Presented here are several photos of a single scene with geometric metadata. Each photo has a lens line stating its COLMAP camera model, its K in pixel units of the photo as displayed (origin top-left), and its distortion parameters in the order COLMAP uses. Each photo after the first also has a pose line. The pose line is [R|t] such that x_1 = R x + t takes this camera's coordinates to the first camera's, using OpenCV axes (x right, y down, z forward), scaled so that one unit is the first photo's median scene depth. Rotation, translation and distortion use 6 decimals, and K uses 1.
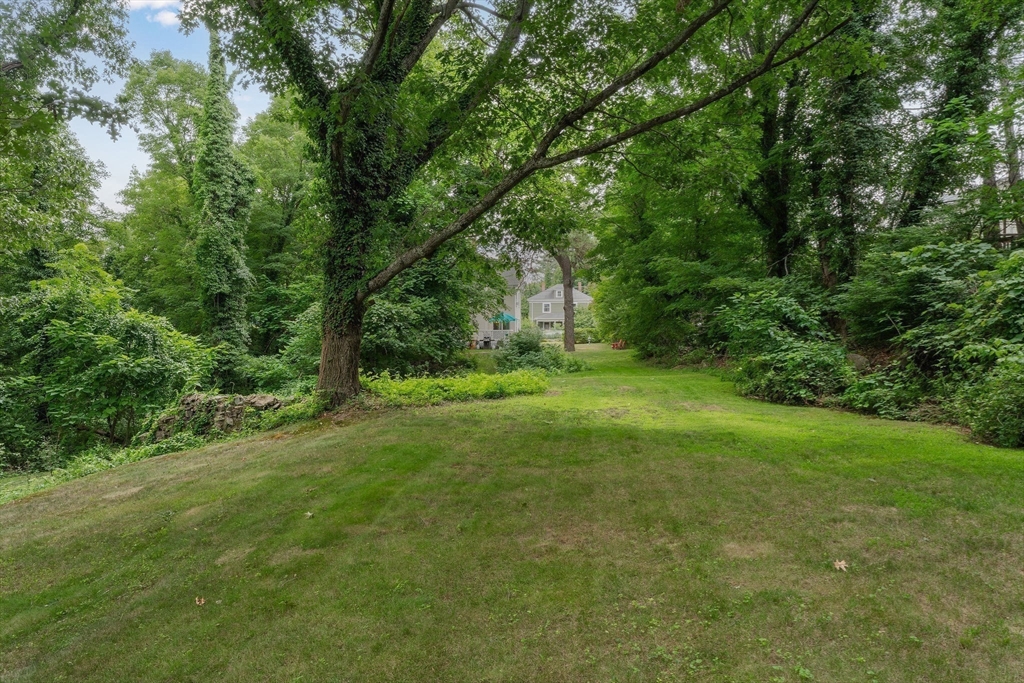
lens RADIAL K [[667.7, 0, 512.5], [0, 667.7, 339.7], [0, 0, 1]] dist [0.000355, -0.000046]
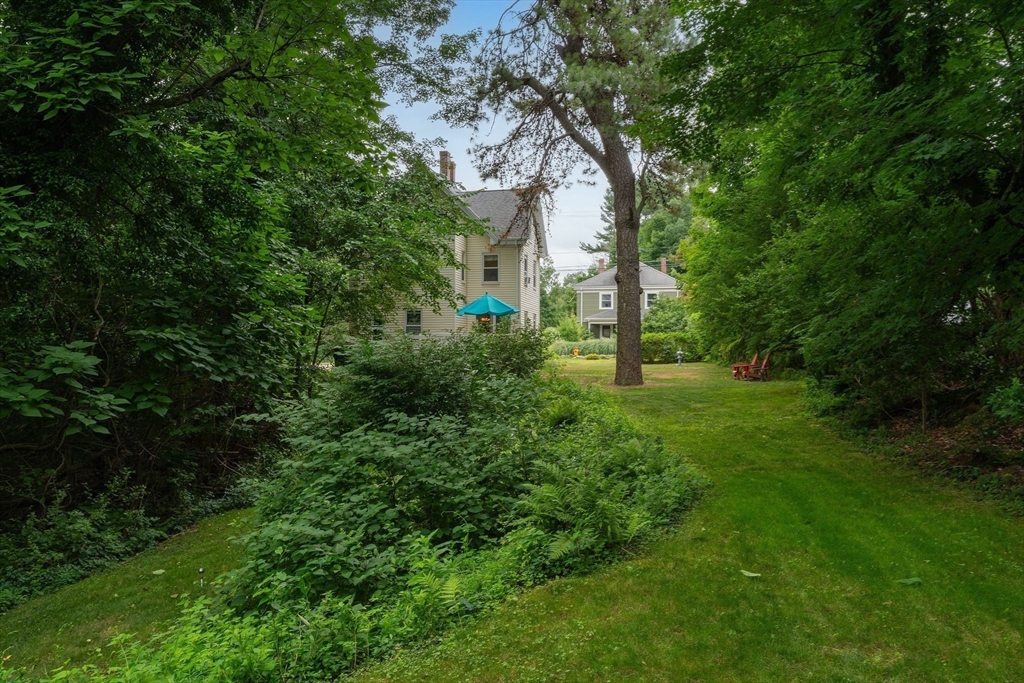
lens RADIAL K [[804.8, 0, 509.2], [0, 804.8, 323.1], [0, 0, 1]] dist [0.046100, 0.001667]
pose [[0.995494, 0.003066, -0.094780, 0.092078], [-0.006679, 0.999262, -0.037825, -0.000940], [0.094594, 0.038287, 0.994779, 0.785361]]
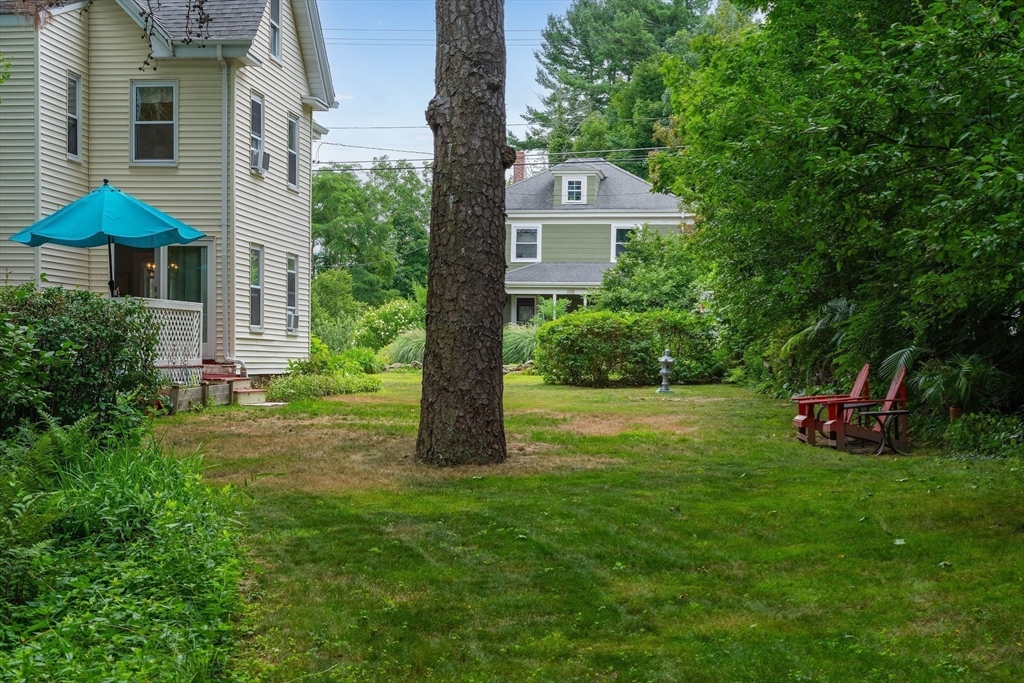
lens RADIAL K [[1505.2, 0, 511.9], [0, 1505.2, 343.9], [0, 0, 1]] dist [0.019112, 0.000000]
pose [[0.999743, 0.017510, -0.014375, 0.153995], [-0.017681, 0.999774, -0.011845, -0.001500], [0.014164, 0.012096, 0.999827, 1.126370]]
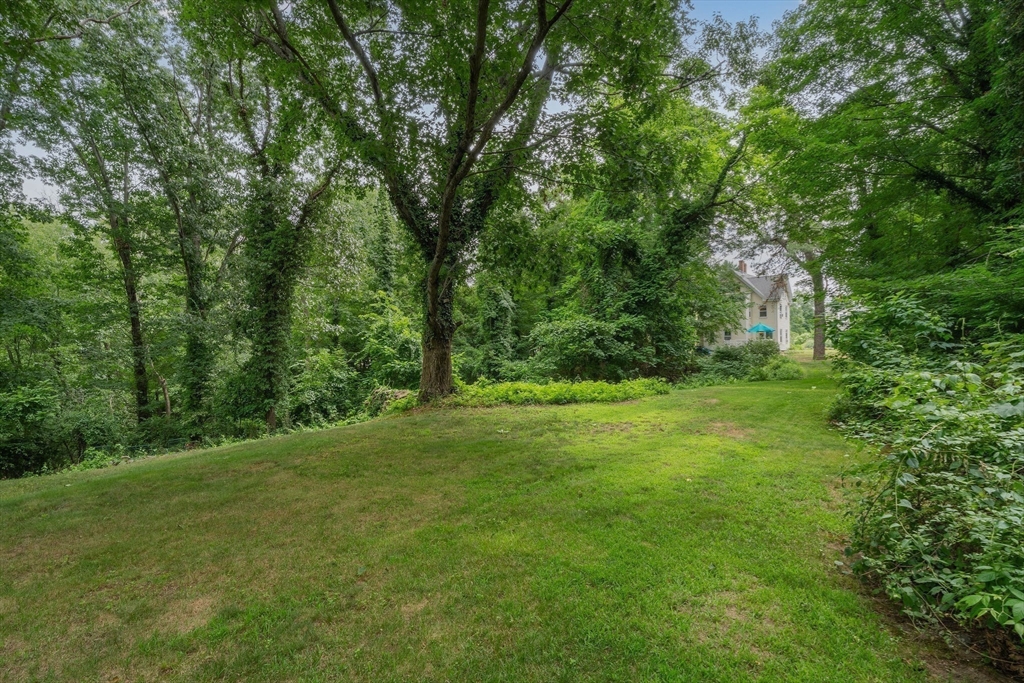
lens RADIAL K [[477.9, 0, 513.3], [0, 477.9, 344.6], [0, 0, 1]] dist [0.000878, 0.000099]
pose [[0.806637, -0.002878, -0.591040, 0.220543], [0.000806, 0.999993, -0.003771, -0.005367], [0.591046, 0.002565, 0.806633, 0.172503]]
